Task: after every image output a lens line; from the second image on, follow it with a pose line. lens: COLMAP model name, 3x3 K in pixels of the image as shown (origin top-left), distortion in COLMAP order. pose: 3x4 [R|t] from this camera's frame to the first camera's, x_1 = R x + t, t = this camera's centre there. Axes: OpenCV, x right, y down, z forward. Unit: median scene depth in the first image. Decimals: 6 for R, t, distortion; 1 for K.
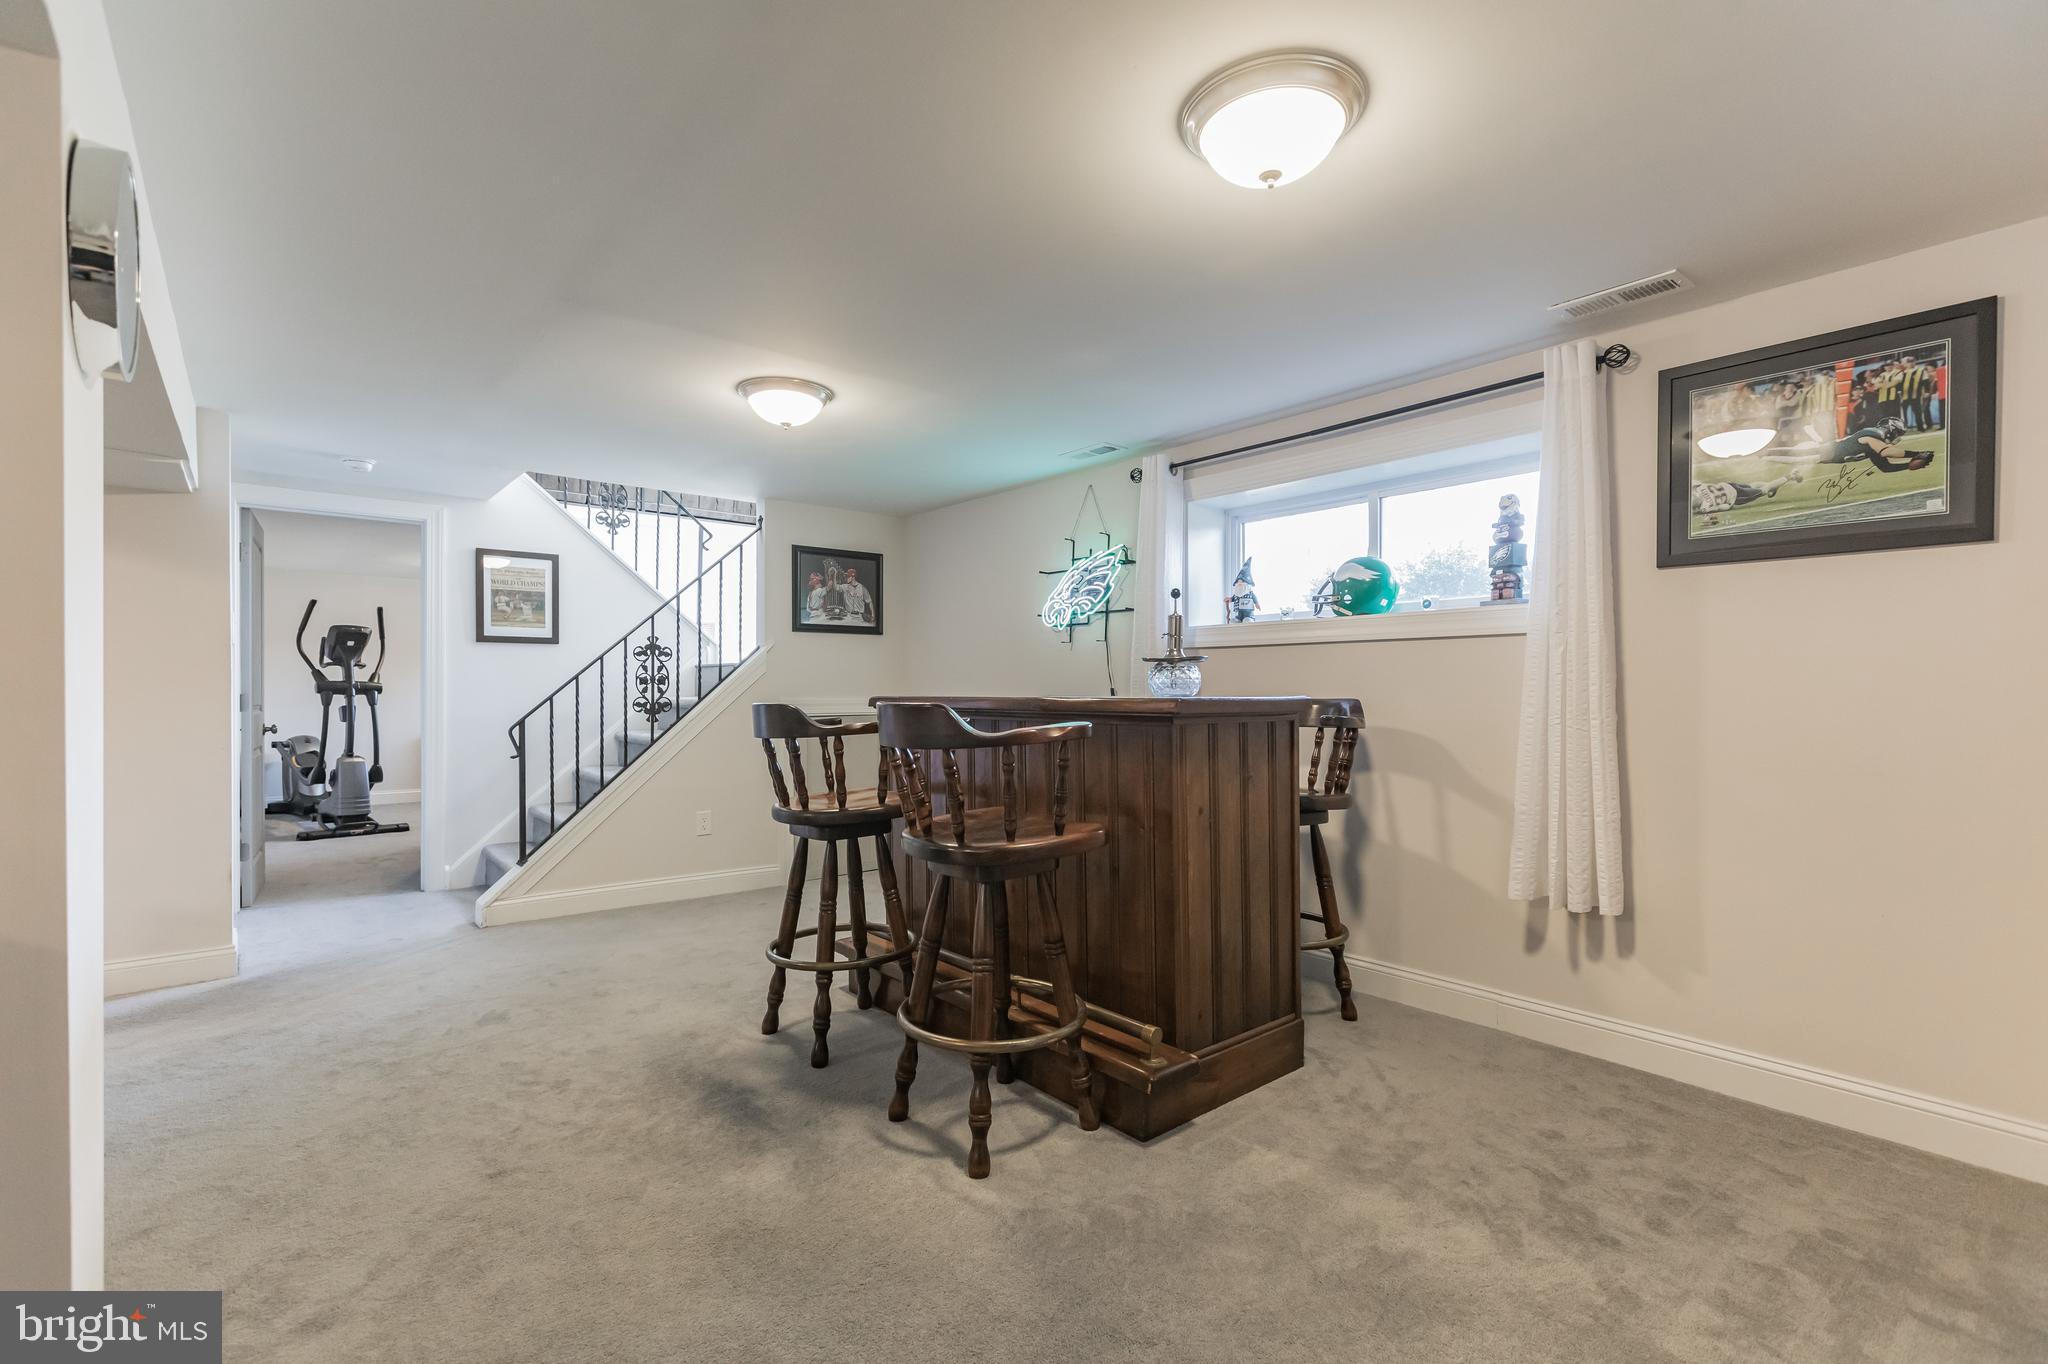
lens RADIAL K [[919.1, 0, 1027.6], [0, 919.1, 689.8], [0, 0, 1]] dist [0.002987, 0.000101]
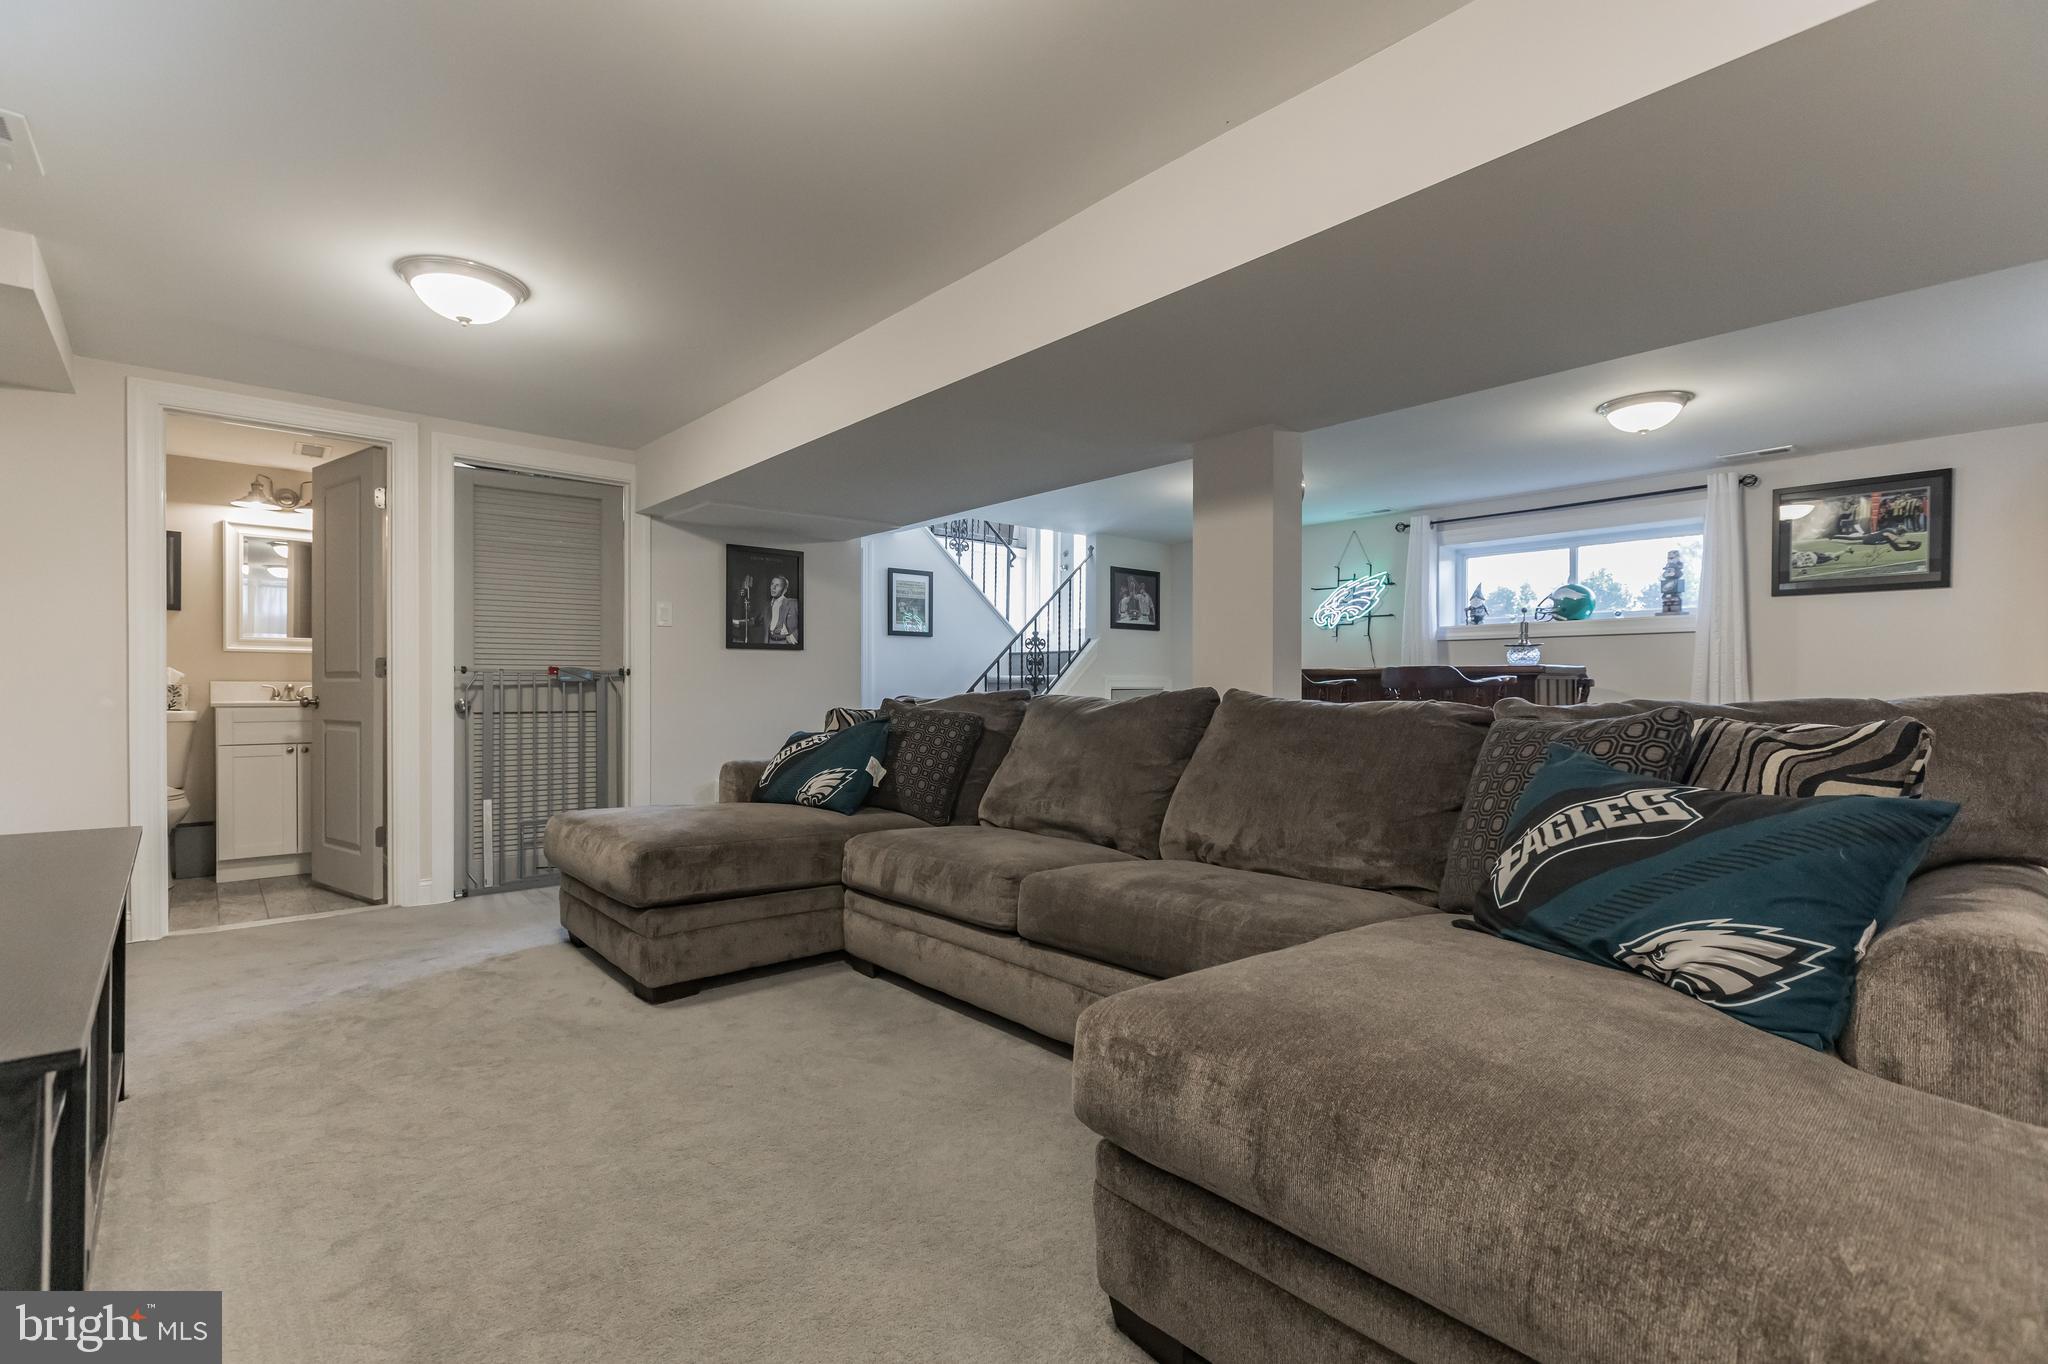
lens RADIAL K [[930.8, 0, 1021.2], [0, 930.8, 693.4], [0, 0, 1]] dist [-0.000052, -0.000647]
pose [[0.999258, 0.001642, 0.038475, -0.556622], [-0.001871, 0.999981, 0.005911, 0.033113], [-0.038464, -0.005979, 0.999242, -0.502479]]
